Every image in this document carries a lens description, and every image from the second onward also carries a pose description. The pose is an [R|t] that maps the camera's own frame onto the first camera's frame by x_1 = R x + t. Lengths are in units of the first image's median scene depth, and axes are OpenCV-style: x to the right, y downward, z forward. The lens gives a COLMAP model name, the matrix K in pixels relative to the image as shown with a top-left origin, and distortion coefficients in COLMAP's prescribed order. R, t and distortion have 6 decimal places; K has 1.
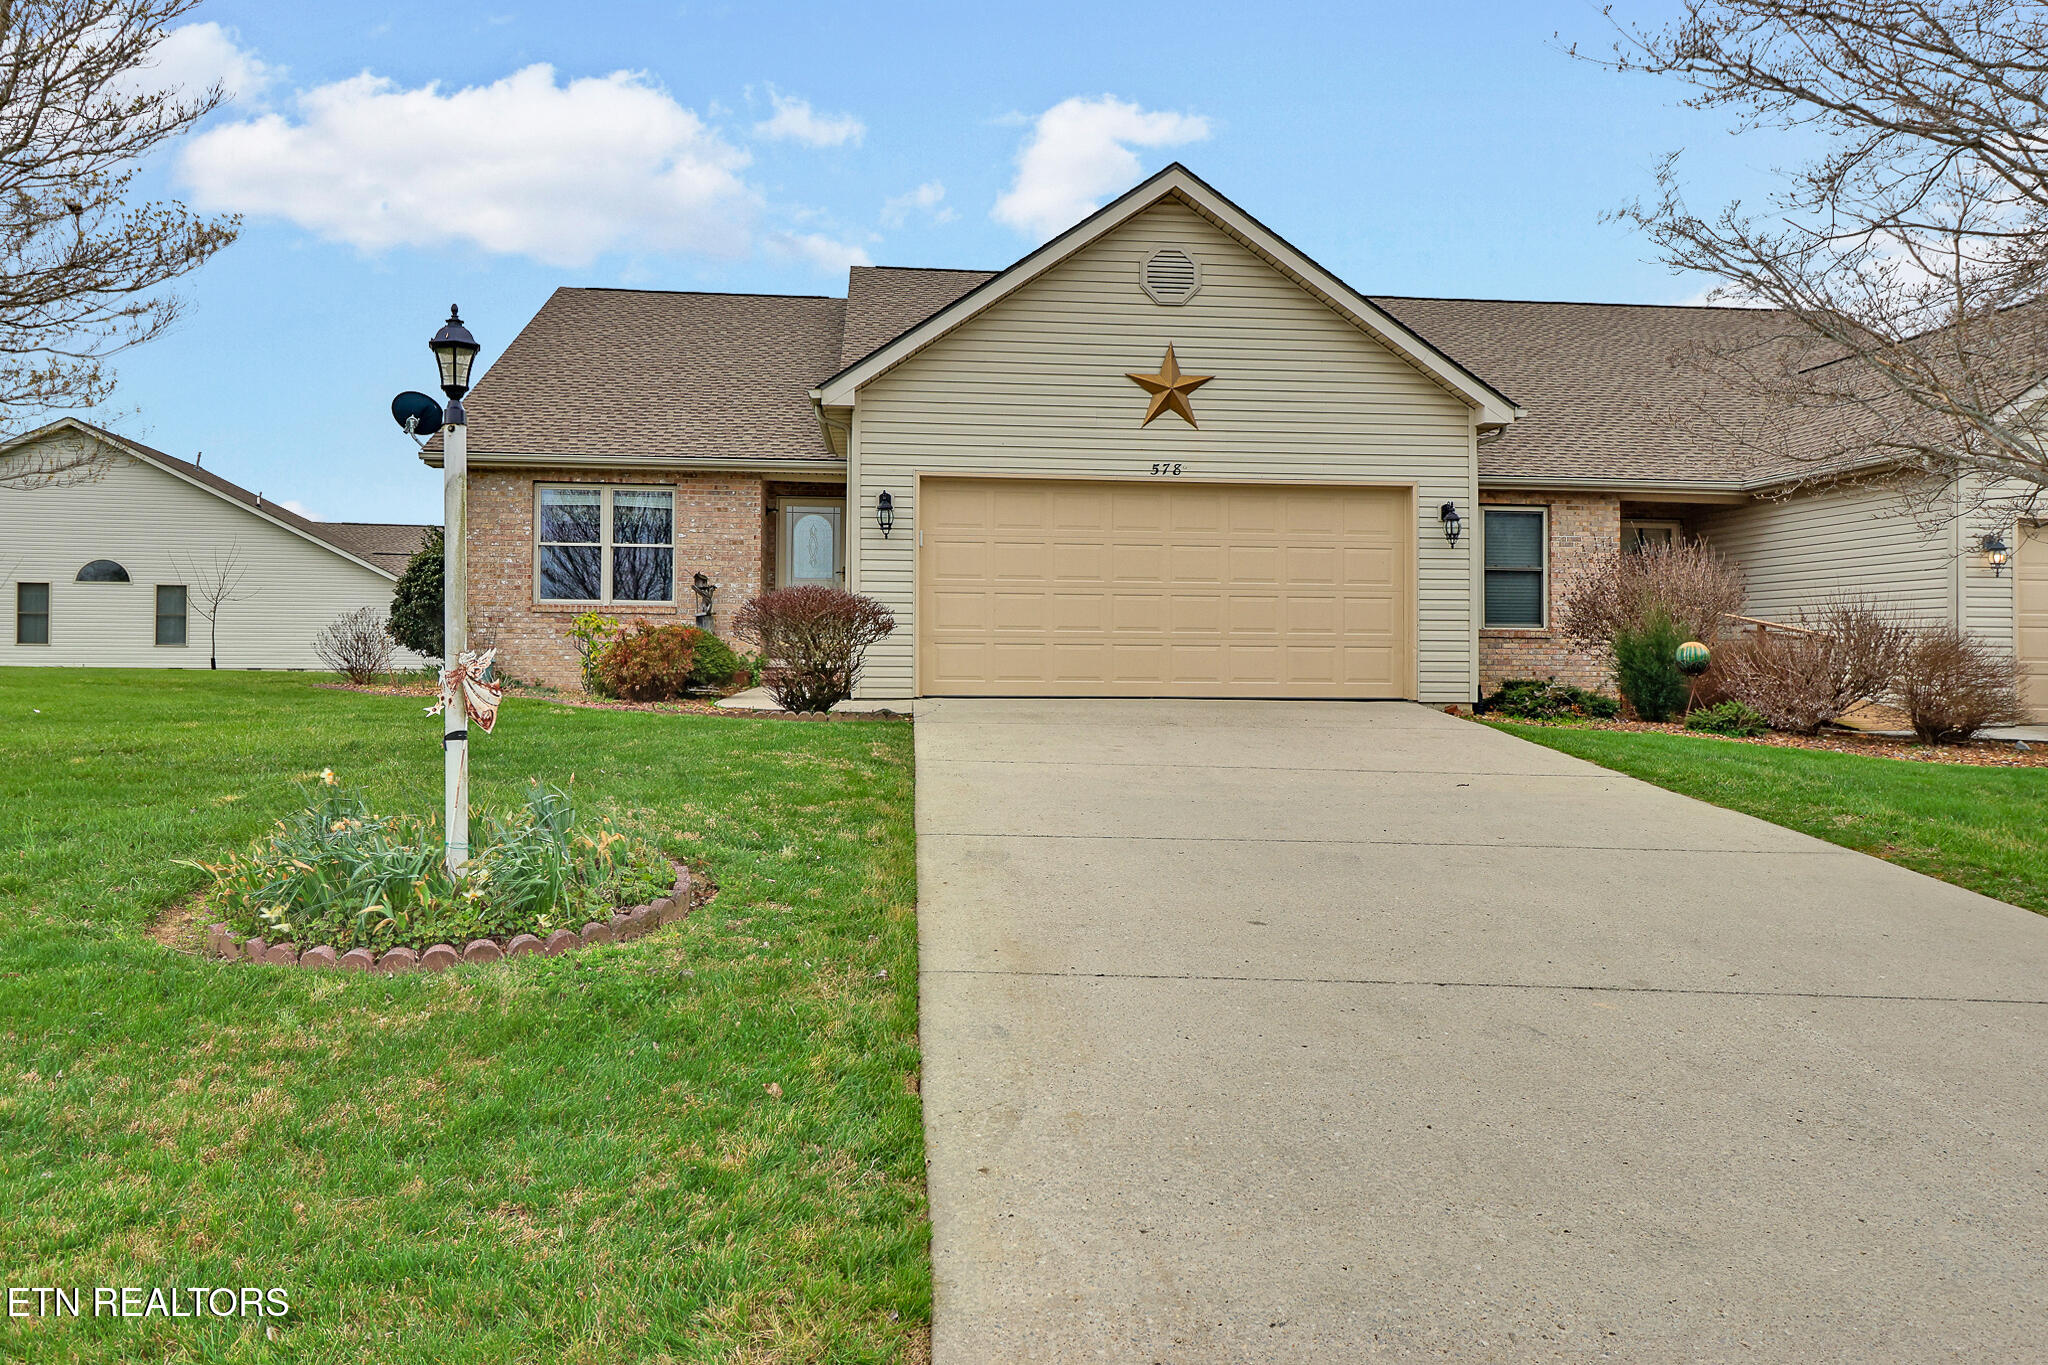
lens RADIAL K [[1527.0, 0, 1032.3], [0, 1527.0, 670.2], [0, 0, 1]] dist [0.004682, -0.000504]
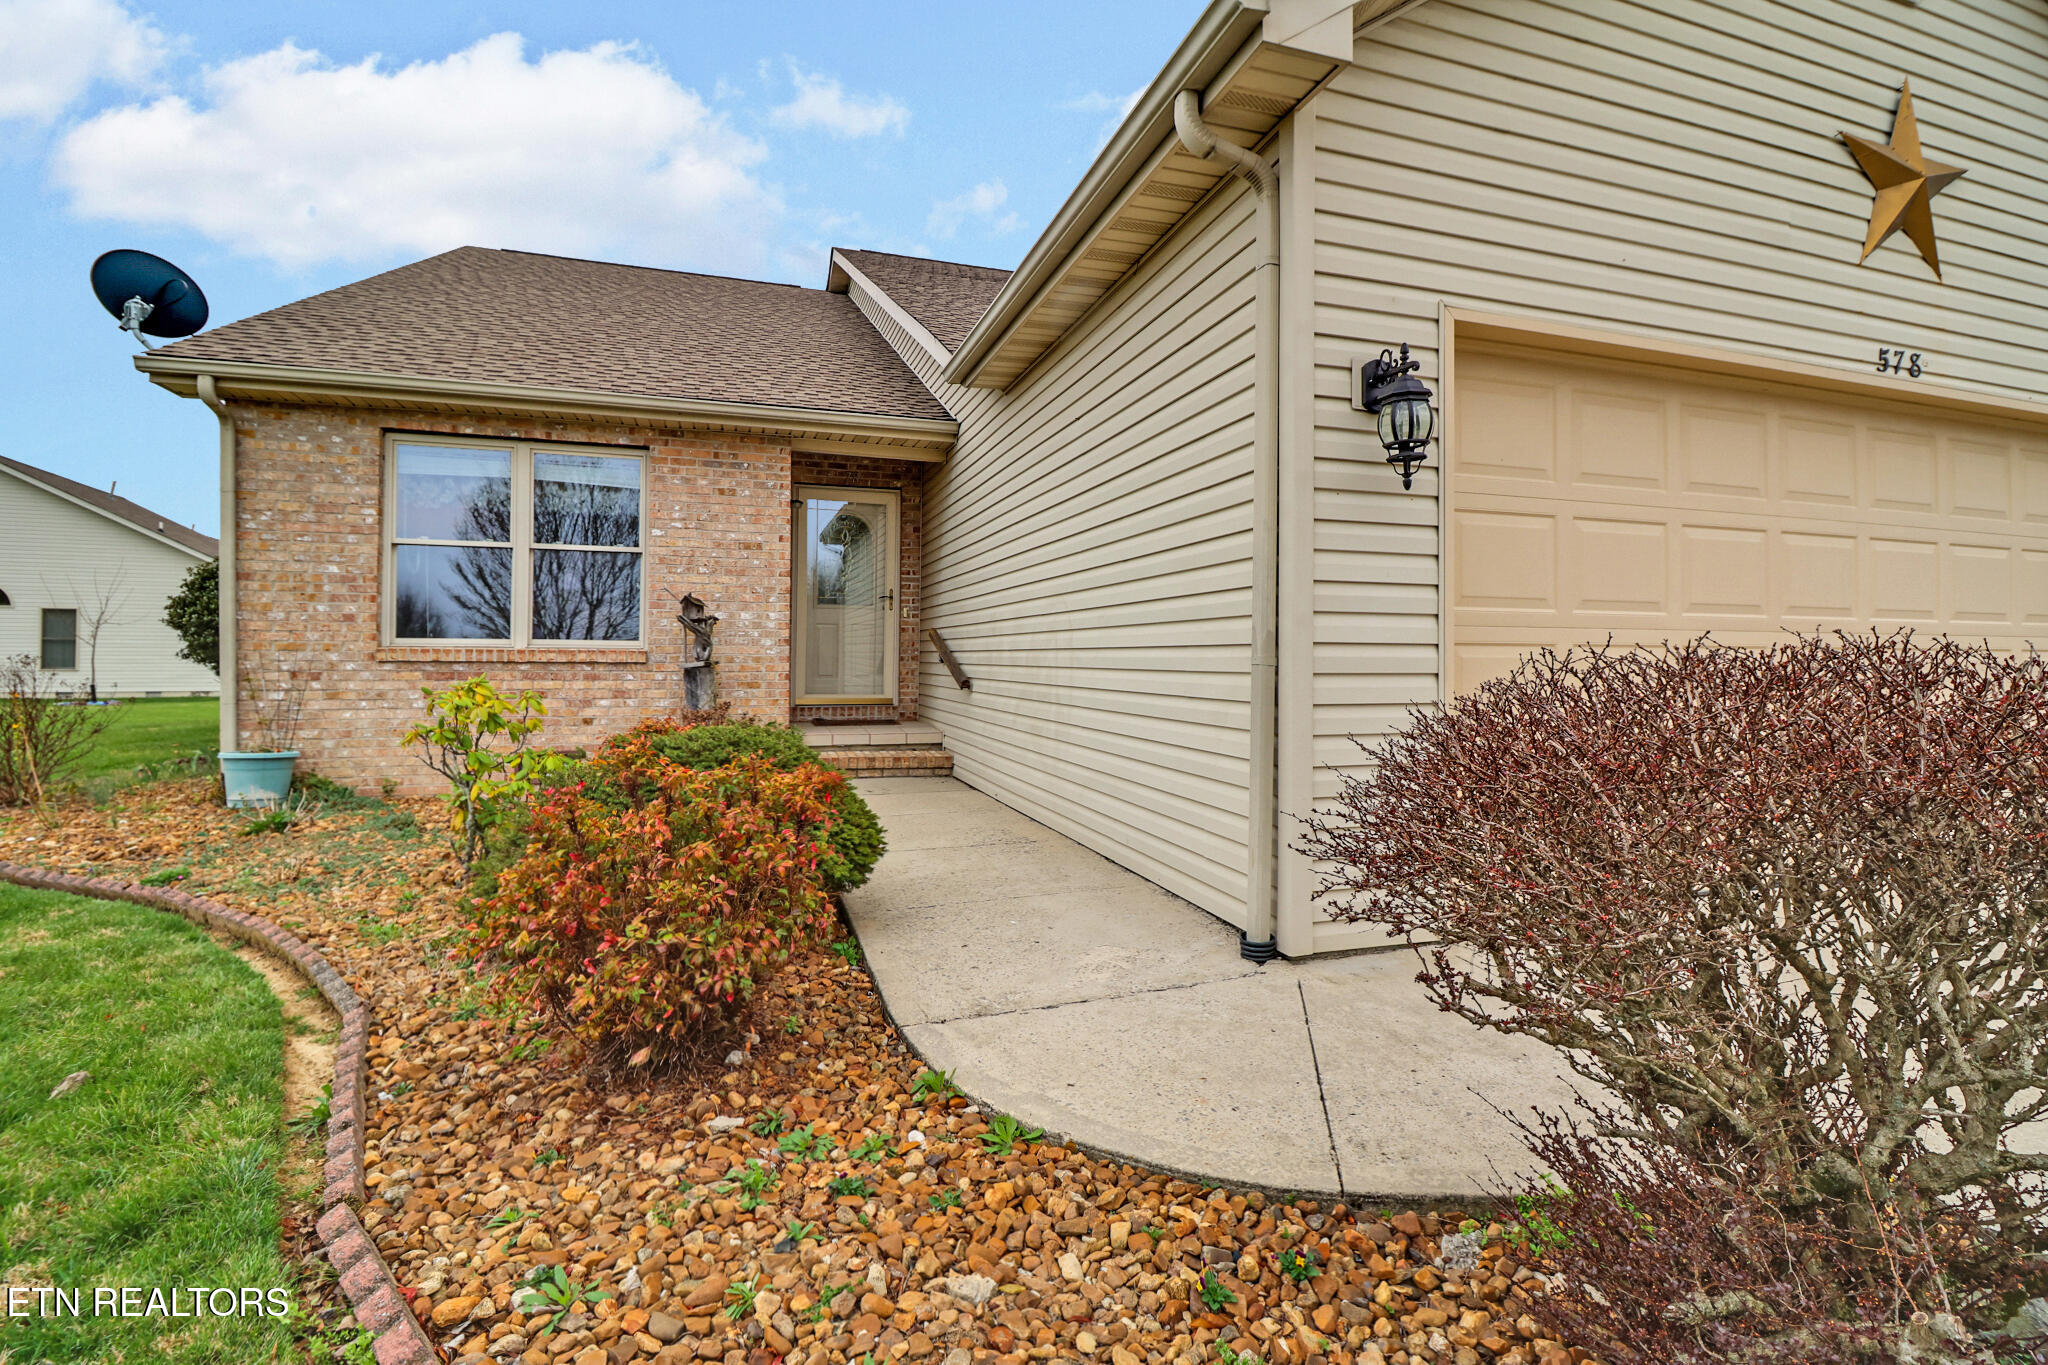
lens RADIAL K [[952.0, 0, 1026.1], [0, 952.0, 656.4], [0, 0, 1]] dist [-0.001138, -0.015263]
pose [[0.978251, -0.002966, 0.207403, -0.212933], [0.005231, 0.999933, -0.010373, -0.044866], [-0.207358, 0.011232, 0.978201, 0.778443]]
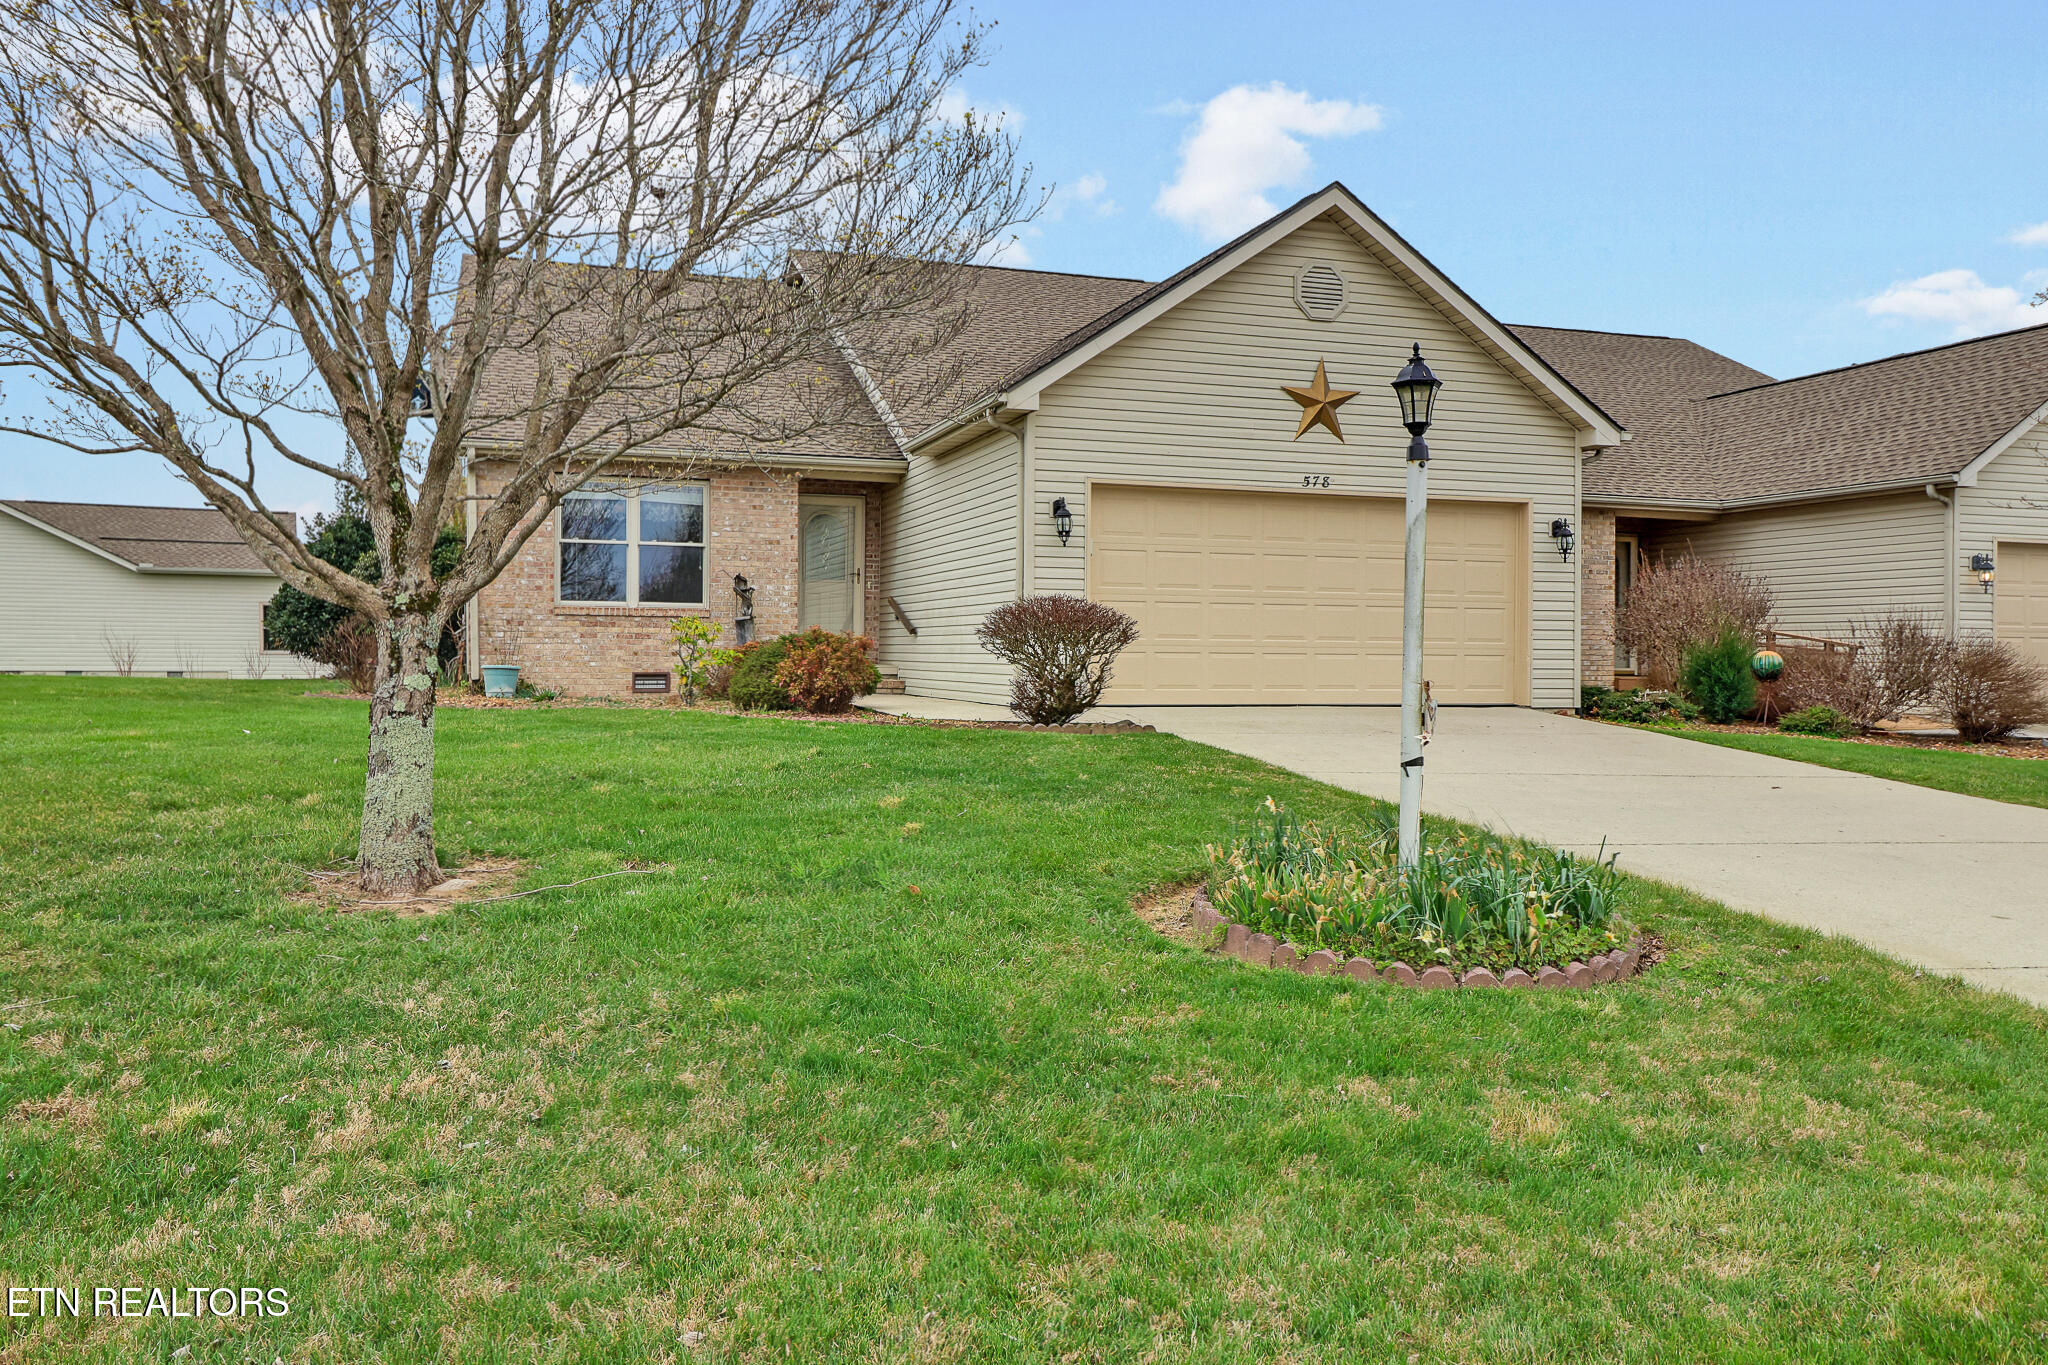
lens RADIAL K [[1601.8, 0, 1030.4], [0, 1601.8, 687.8], [0, 0, 1]] dist [0.005378, 0.002844]
pose [[0.976415, -0.004079, 0.215863, -0.326557], [0.001456, 0.999923, 0.012309, -0.007059], [-0.215896, -0.011705, 0.976346, -0.006075]]
